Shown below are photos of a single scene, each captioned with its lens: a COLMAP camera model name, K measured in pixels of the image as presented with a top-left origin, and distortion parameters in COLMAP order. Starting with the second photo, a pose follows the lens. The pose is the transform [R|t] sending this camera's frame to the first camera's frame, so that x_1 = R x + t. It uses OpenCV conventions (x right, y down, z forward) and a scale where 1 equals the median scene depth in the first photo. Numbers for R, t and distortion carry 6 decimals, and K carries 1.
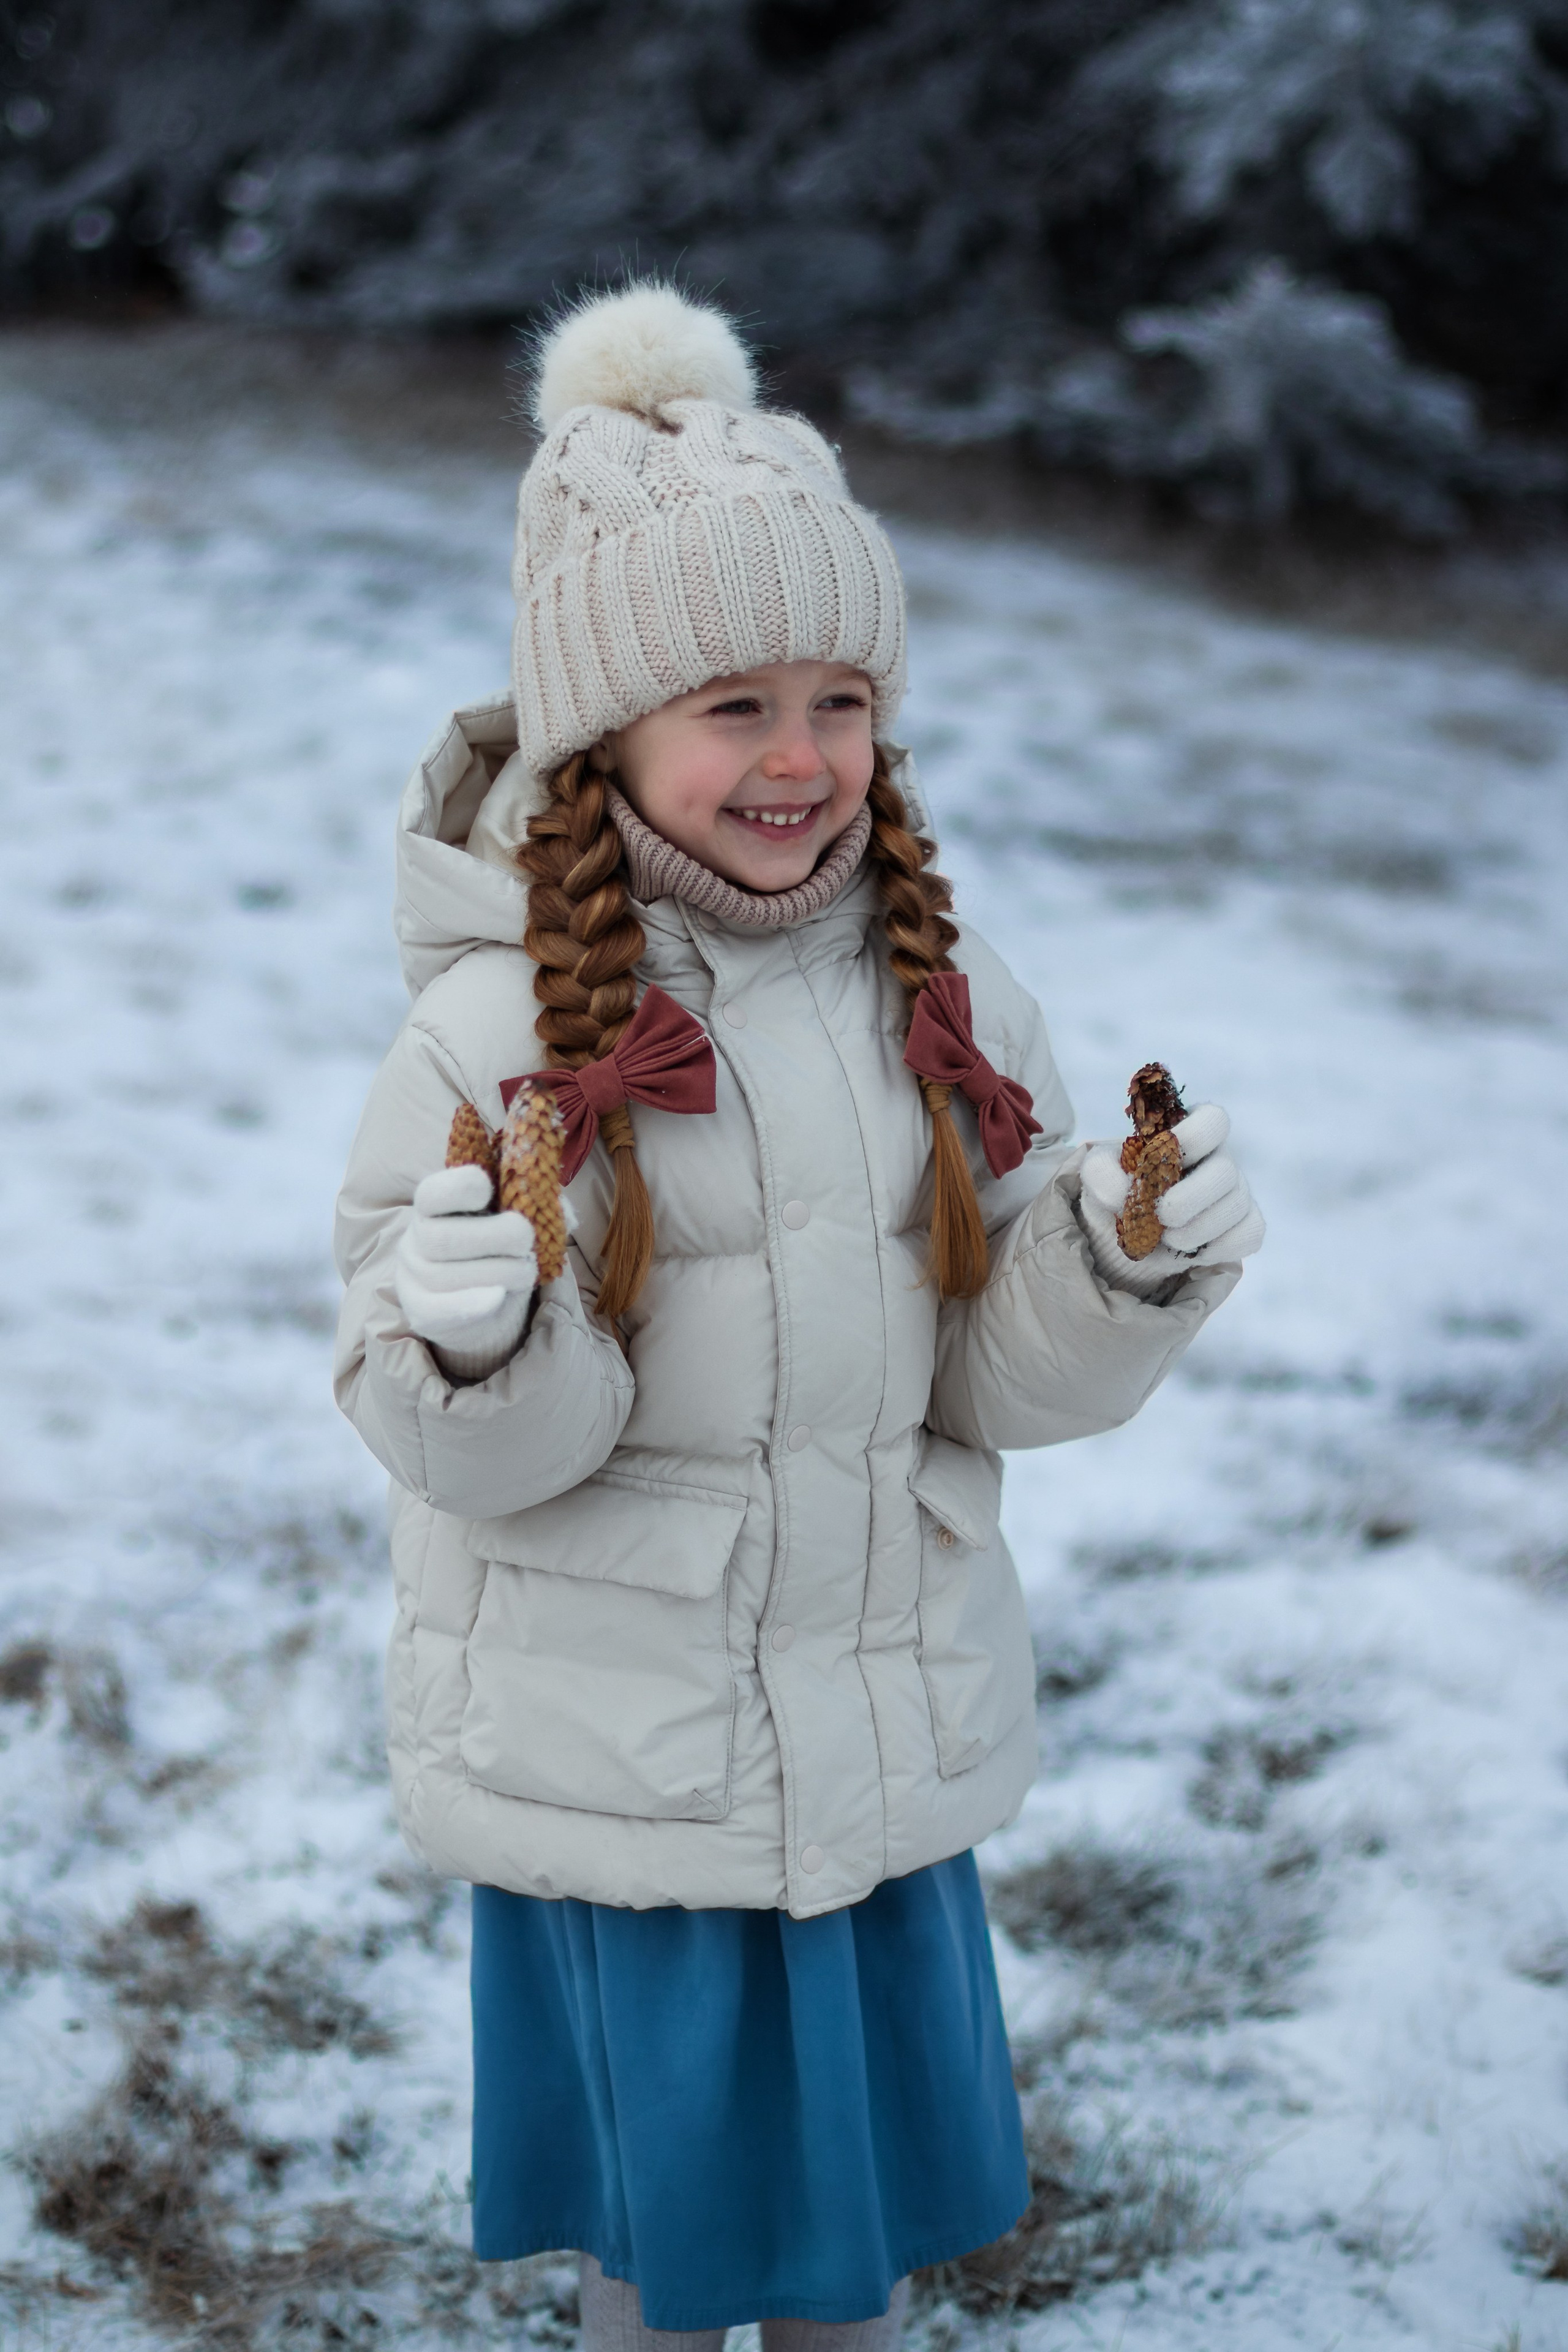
lens RADIAL K [[5296.4, 0, 724.2], [0, 5296.4, 1174.1], [0, 0, 1]] dist [-0.104367, -0.277918]
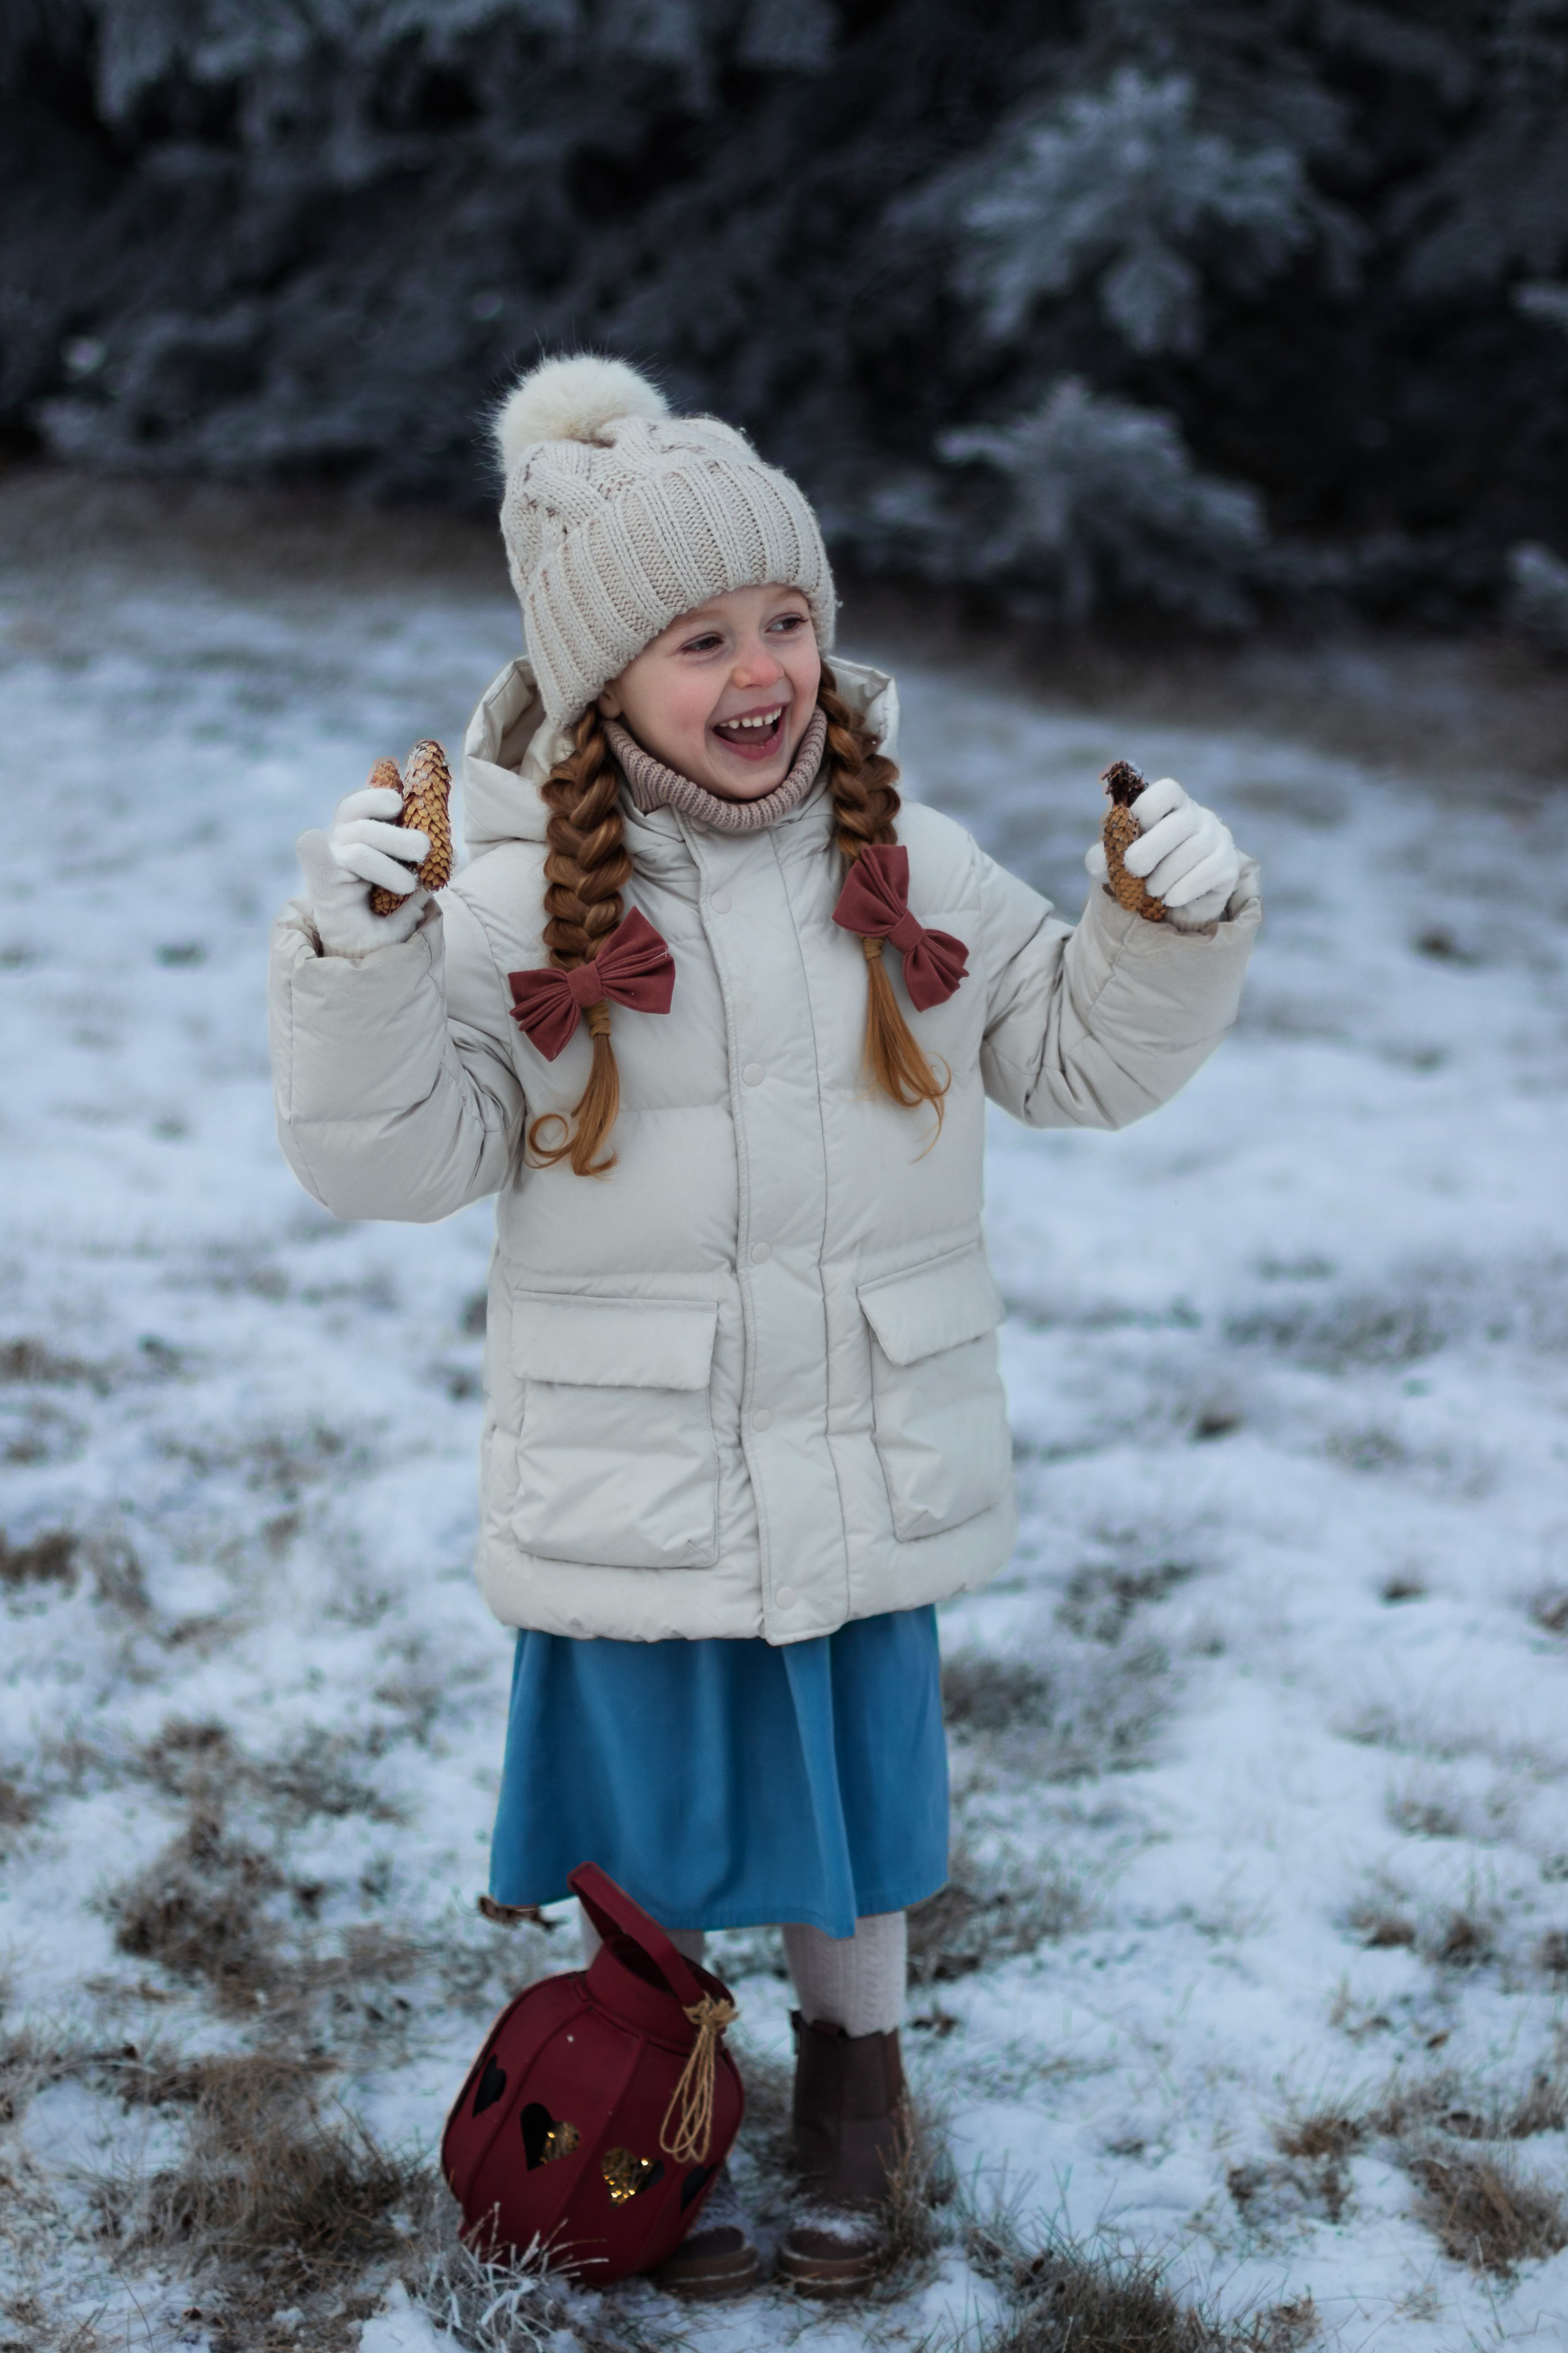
lens RADIAL K [[5499.4, 0, 784.0], [0, 5499.4, 1176.5], [0, 0, 1]] dist [-0.081619, -0.461664]
pose [[0.998340, -0.028886, 0.049822, -0.030072], [0.030905, 0.998712, -0.040229, 0.065282], [-0.048596, 0.041702, 0.997948, -0.218036]]
